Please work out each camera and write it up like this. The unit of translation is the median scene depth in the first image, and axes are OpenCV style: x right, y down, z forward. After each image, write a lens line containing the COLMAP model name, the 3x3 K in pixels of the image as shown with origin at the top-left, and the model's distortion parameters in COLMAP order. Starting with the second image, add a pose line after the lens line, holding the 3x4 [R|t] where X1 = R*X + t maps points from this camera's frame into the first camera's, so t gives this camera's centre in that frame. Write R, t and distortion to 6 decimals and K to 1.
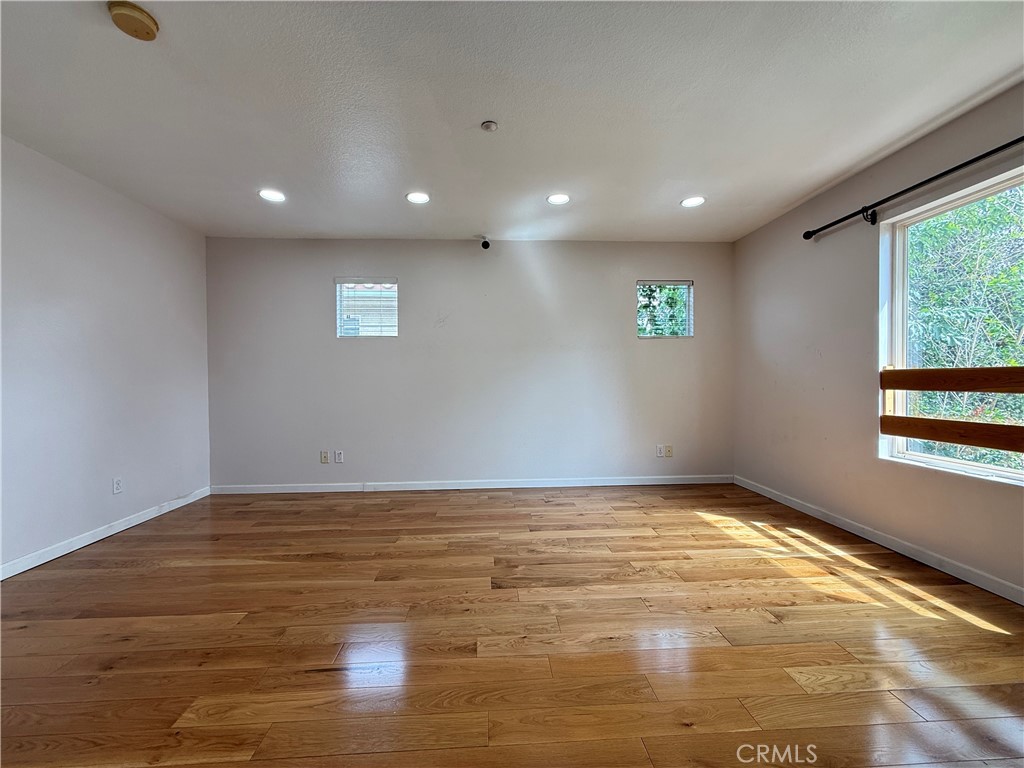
lens RADIAL K [[408.9, 0, 509.3], [0, 408.9, 386.4], [0, 0, 1]] dist [0.005583, -0.000984]
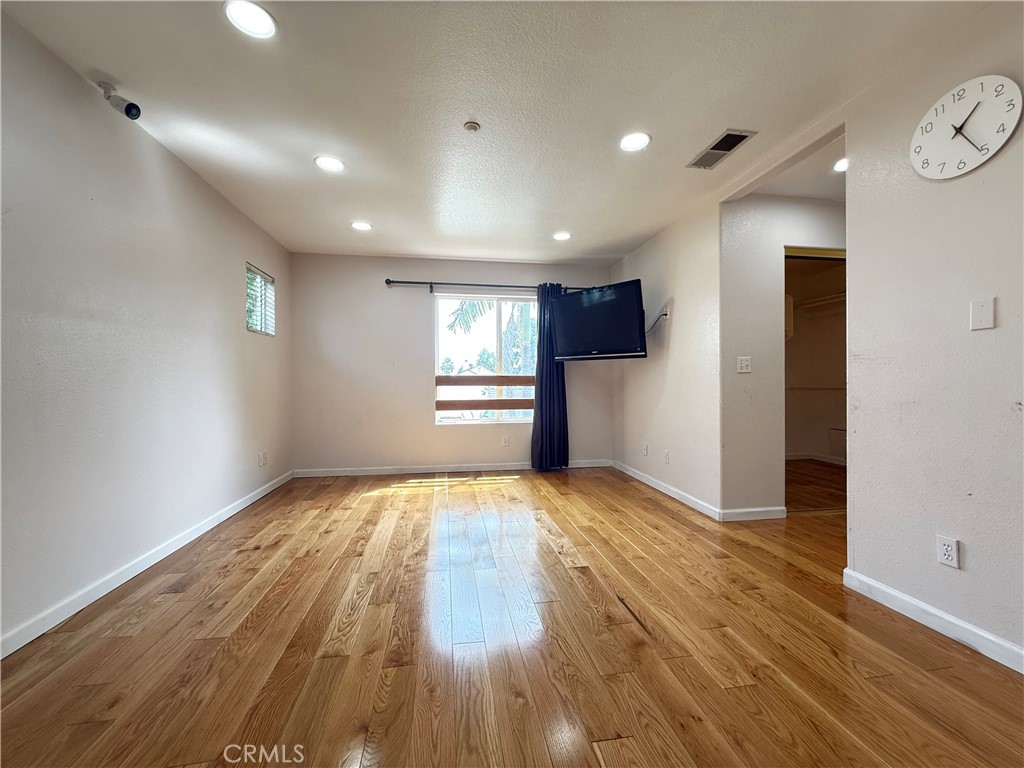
lens RADIAL K [[408.9, 0, 513.8], [0, 408.9, 386.4], [0, 0, 1]] dist [0.005583, -0.000984]
pose [[-0.123786, 0.001967, 0.992307, -0.832204], [0.019358, 0.999813, 0.000433, 0.012737], [-0.992120, 0.019263, -0.123801, 0.801584]]
